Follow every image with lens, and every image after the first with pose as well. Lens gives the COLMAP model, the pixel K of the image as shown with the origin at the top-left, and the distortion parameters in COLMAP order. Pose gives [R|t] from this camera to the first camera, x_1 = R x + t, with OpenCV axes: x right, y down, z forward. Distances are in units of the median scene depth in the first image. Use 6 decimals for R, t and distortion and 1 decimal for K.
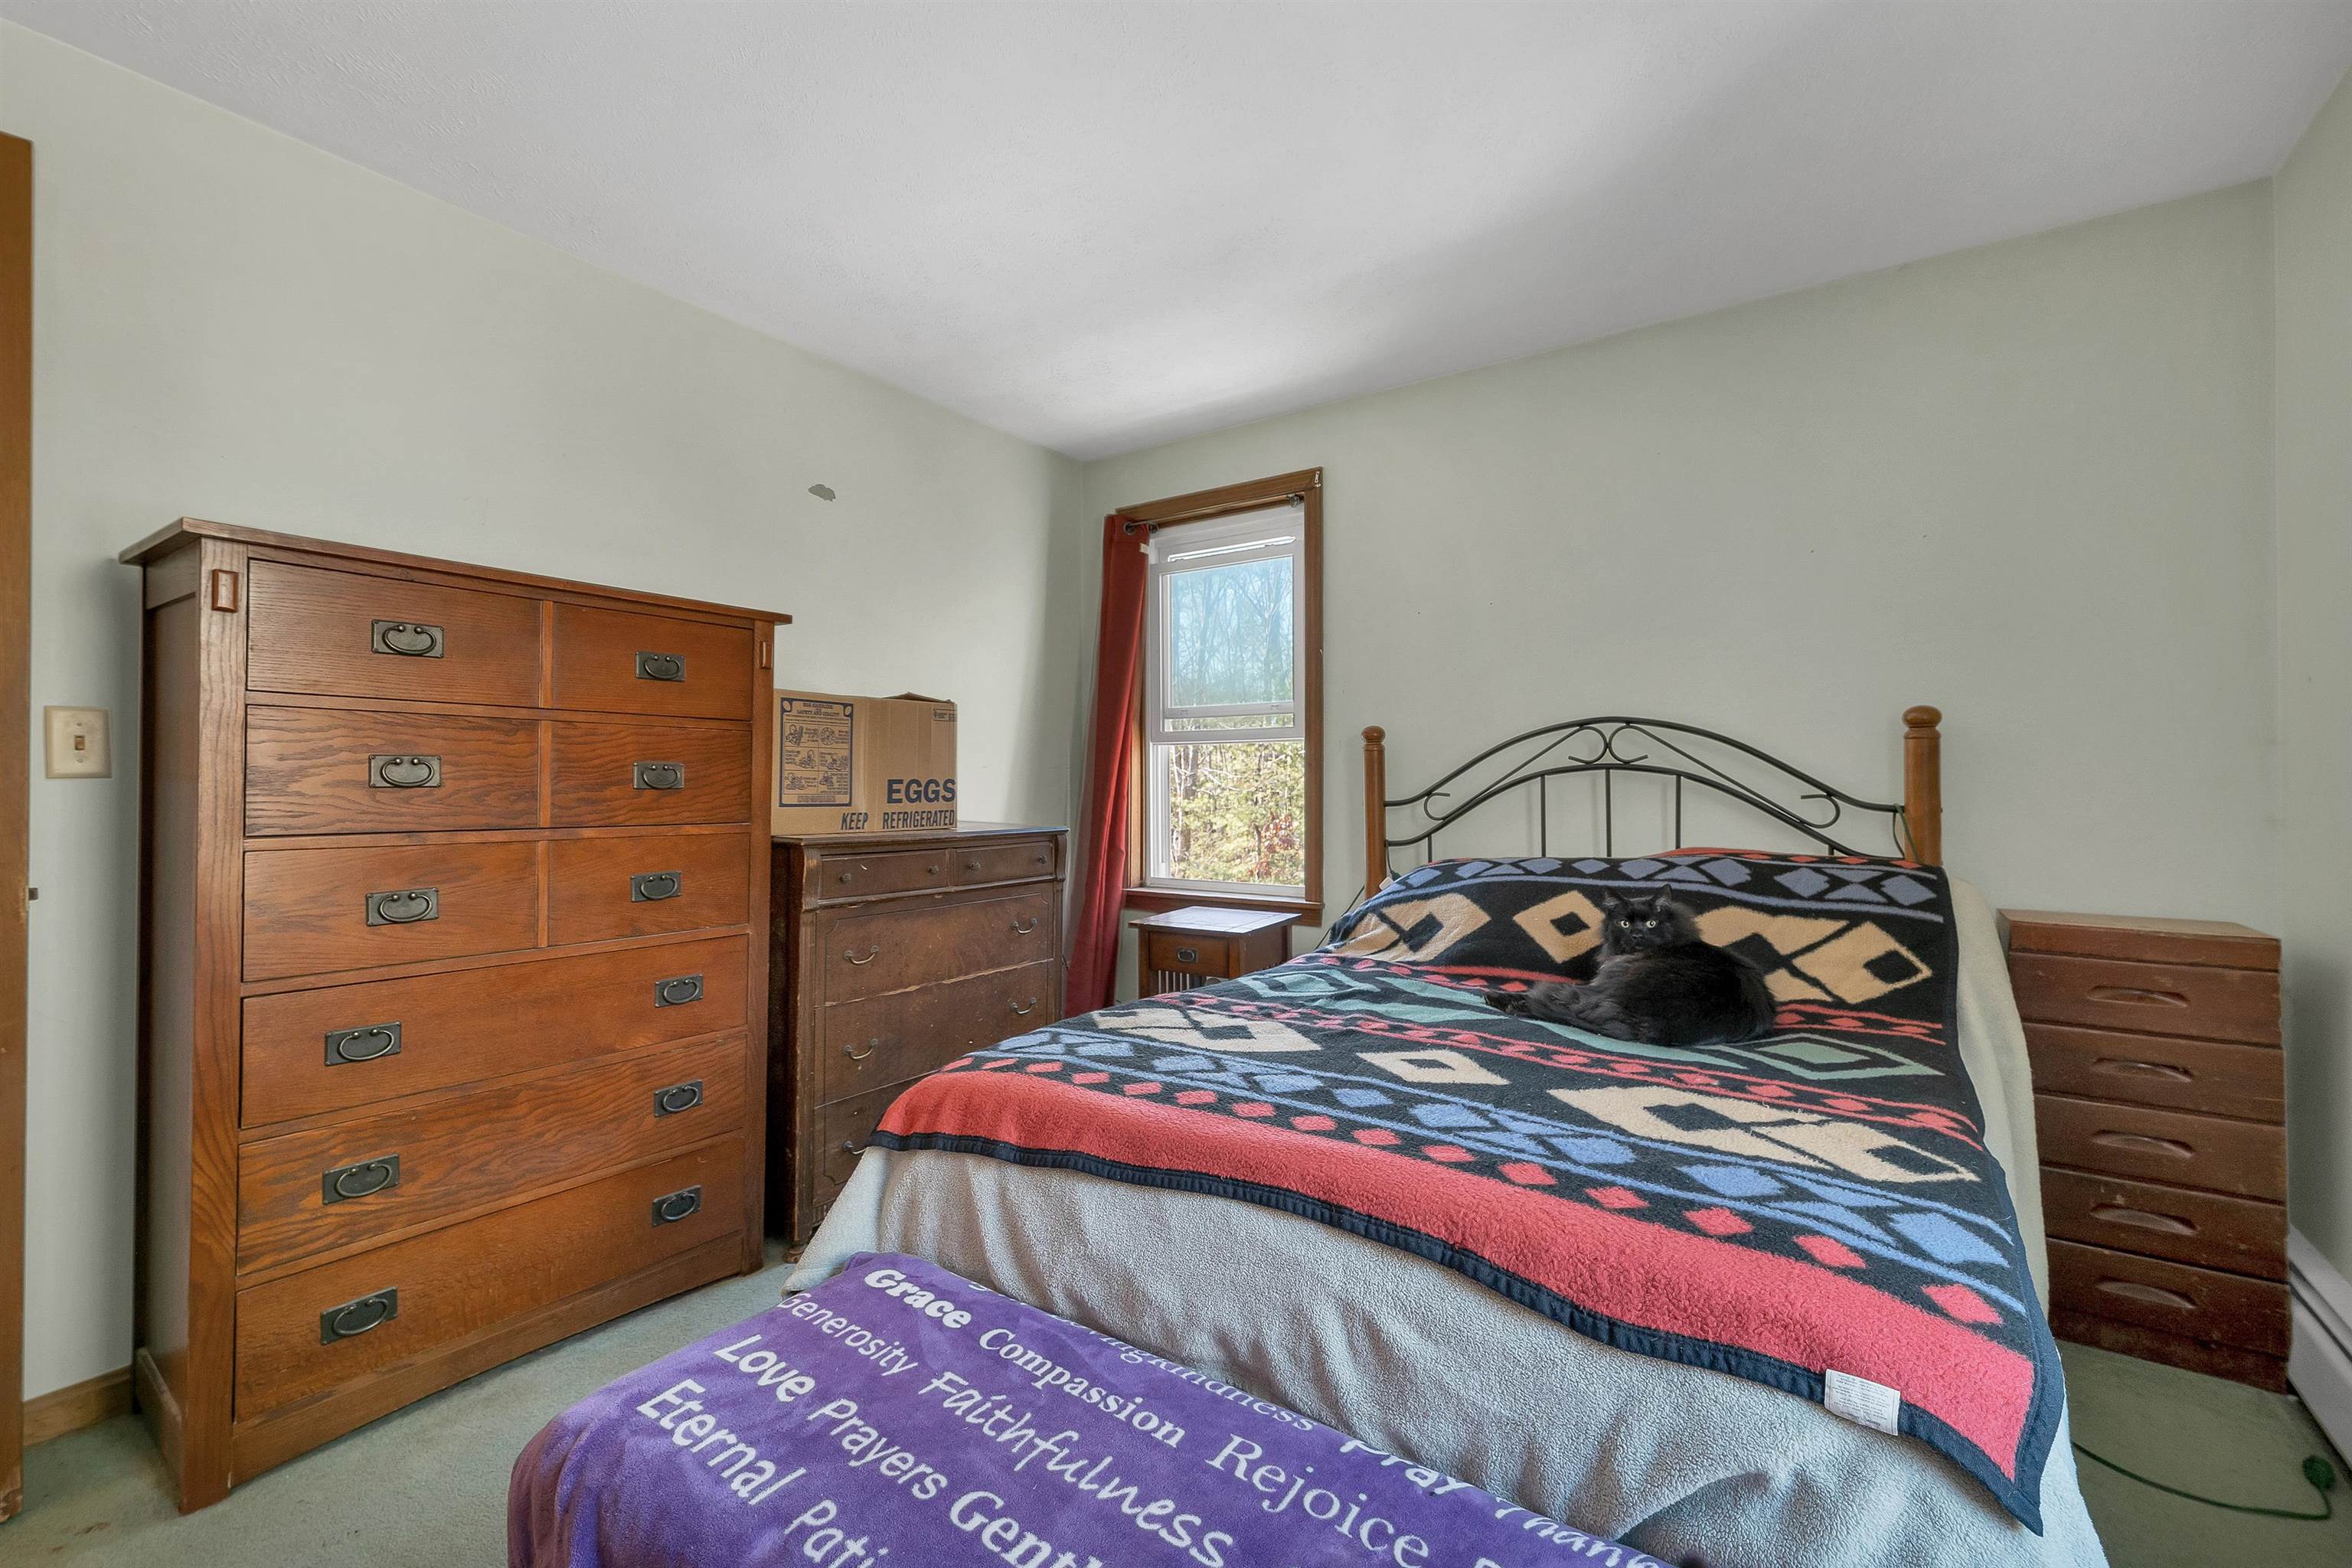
lens RADIAL K [[990.7, 0, 1175.3], [0, 990.7, 776.4], [0, 0, 1]] dist [0.002661, -0.000202]
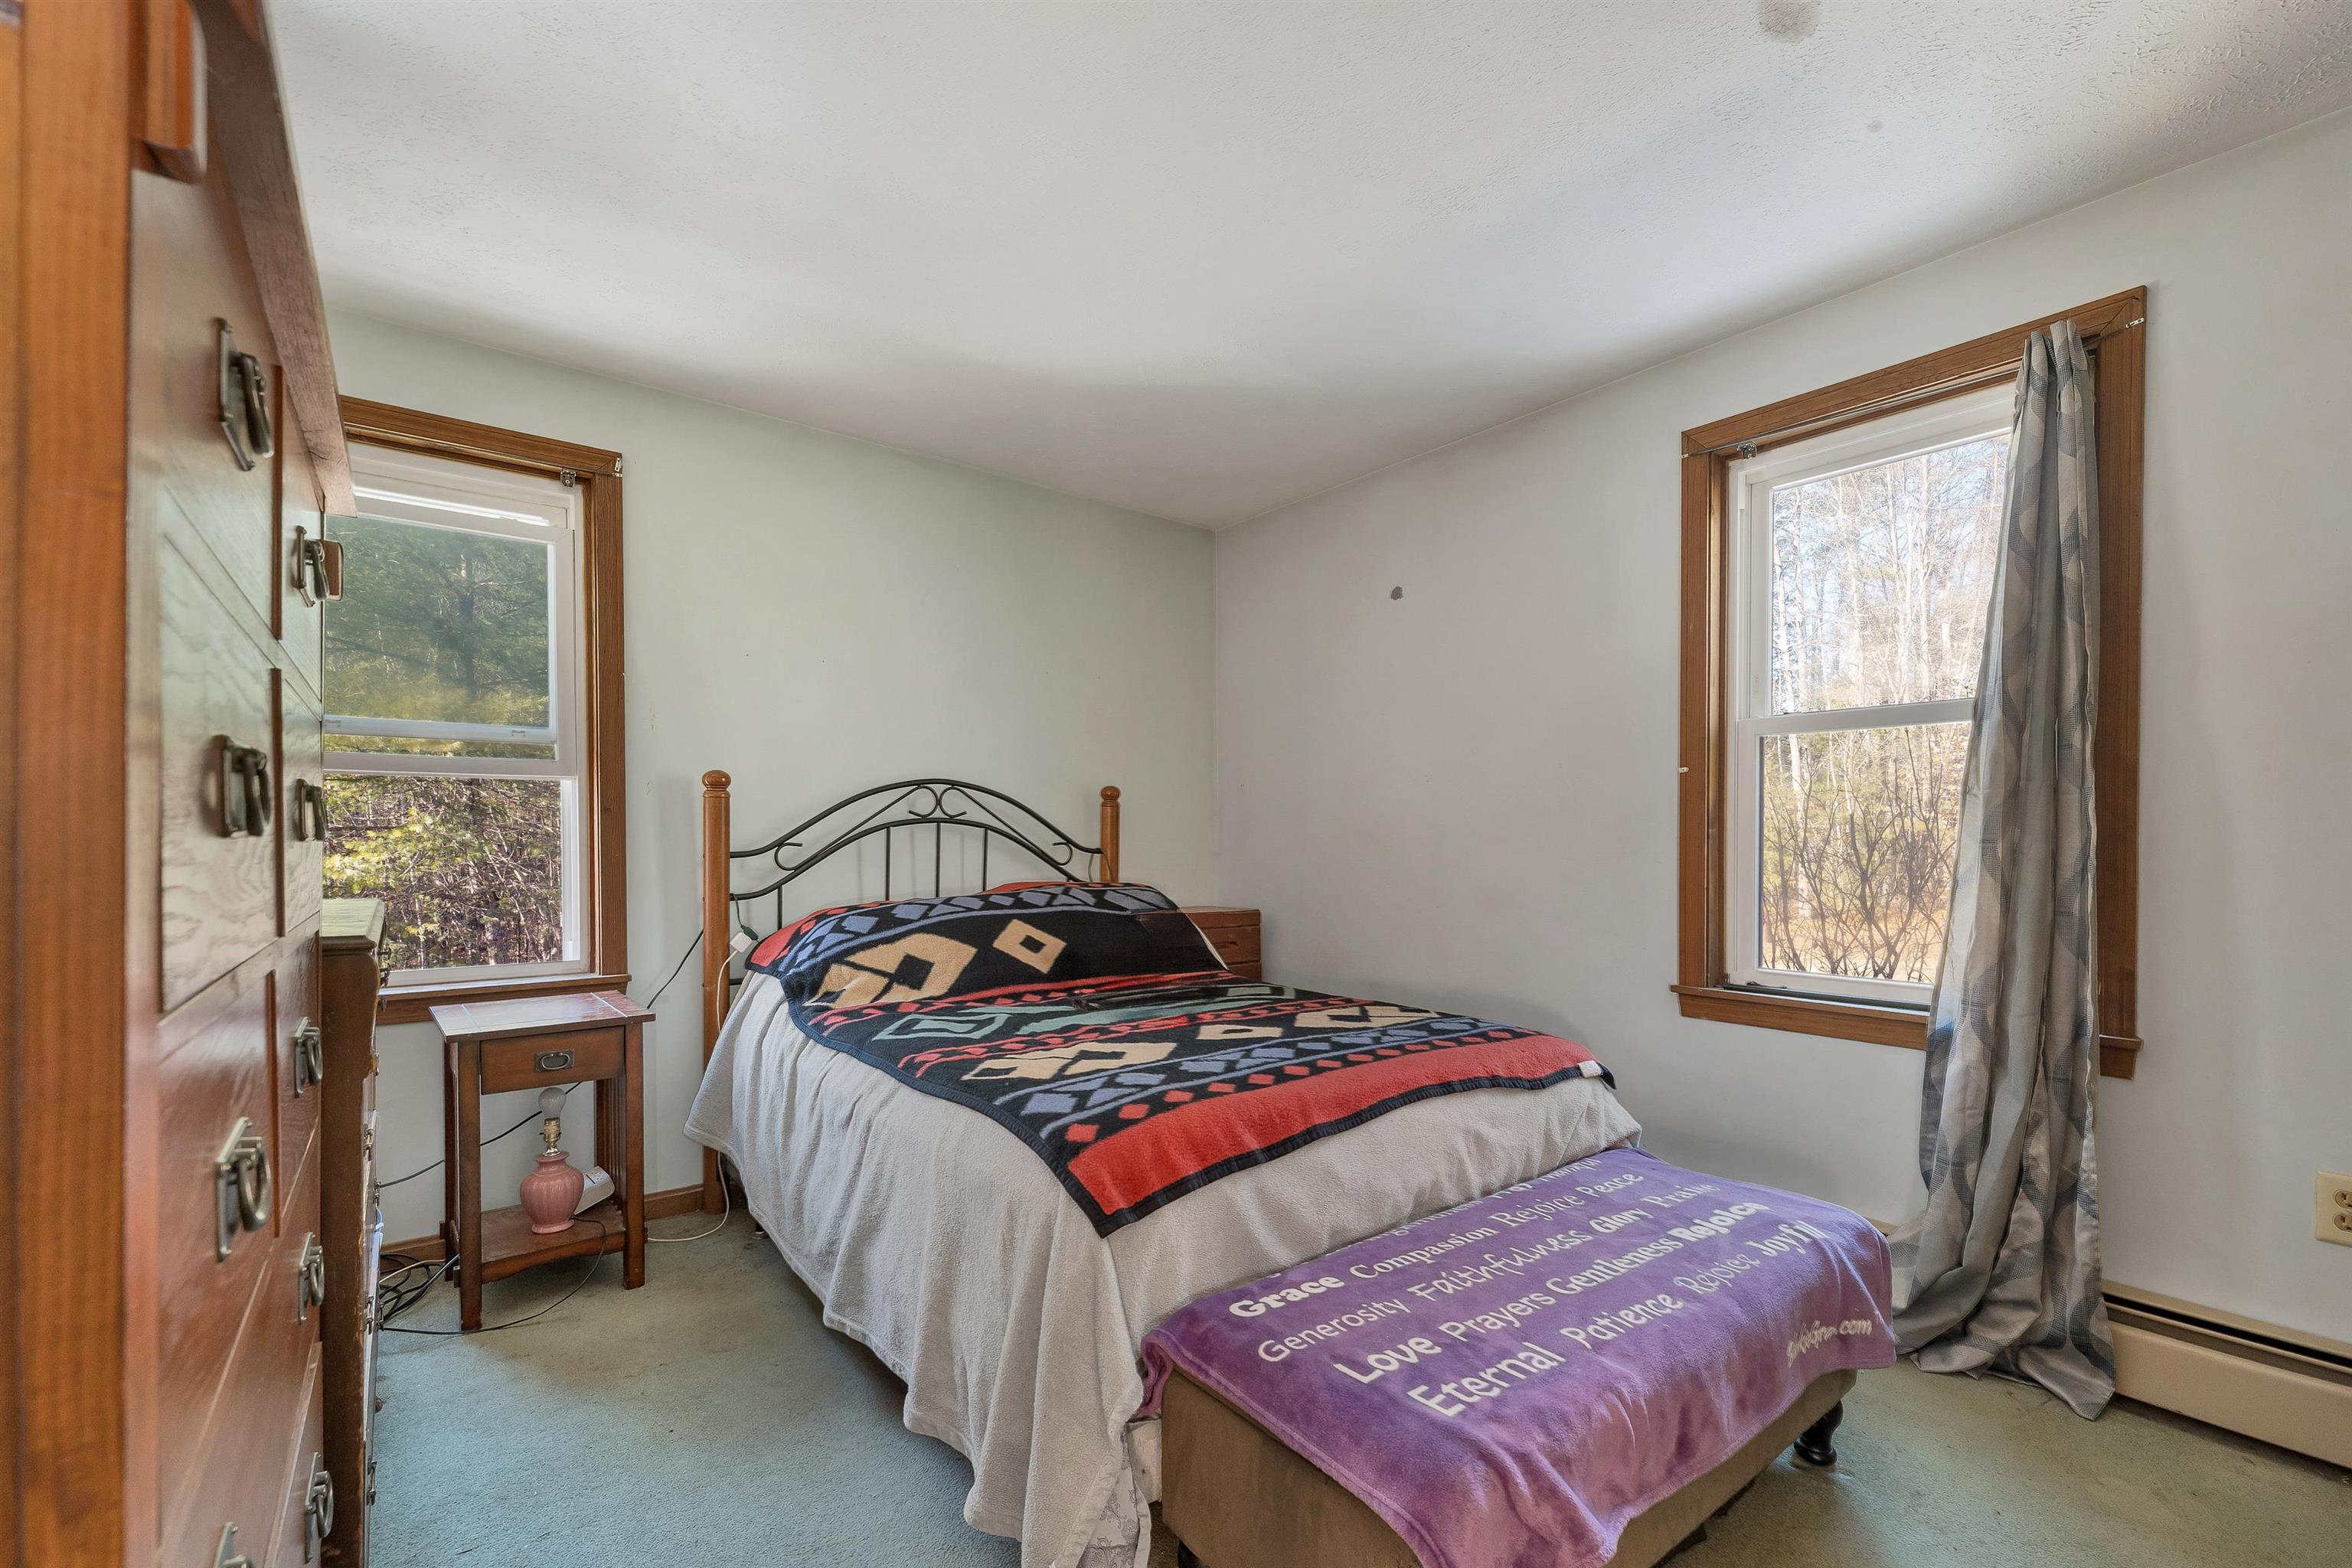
lens RADIAL K [[990.7, 0, 1153.9], [0, 990.7, 849.5], [0, 0, 1]] dist [0.002661, -0.000202]
pose [[0.312563, -0.013772, 0.949797, -0.722201], [-0.009427, 0.999801, 0.017599, 0.002417], [-0.949850, -0.014455, 0.312370, 0.426277]]
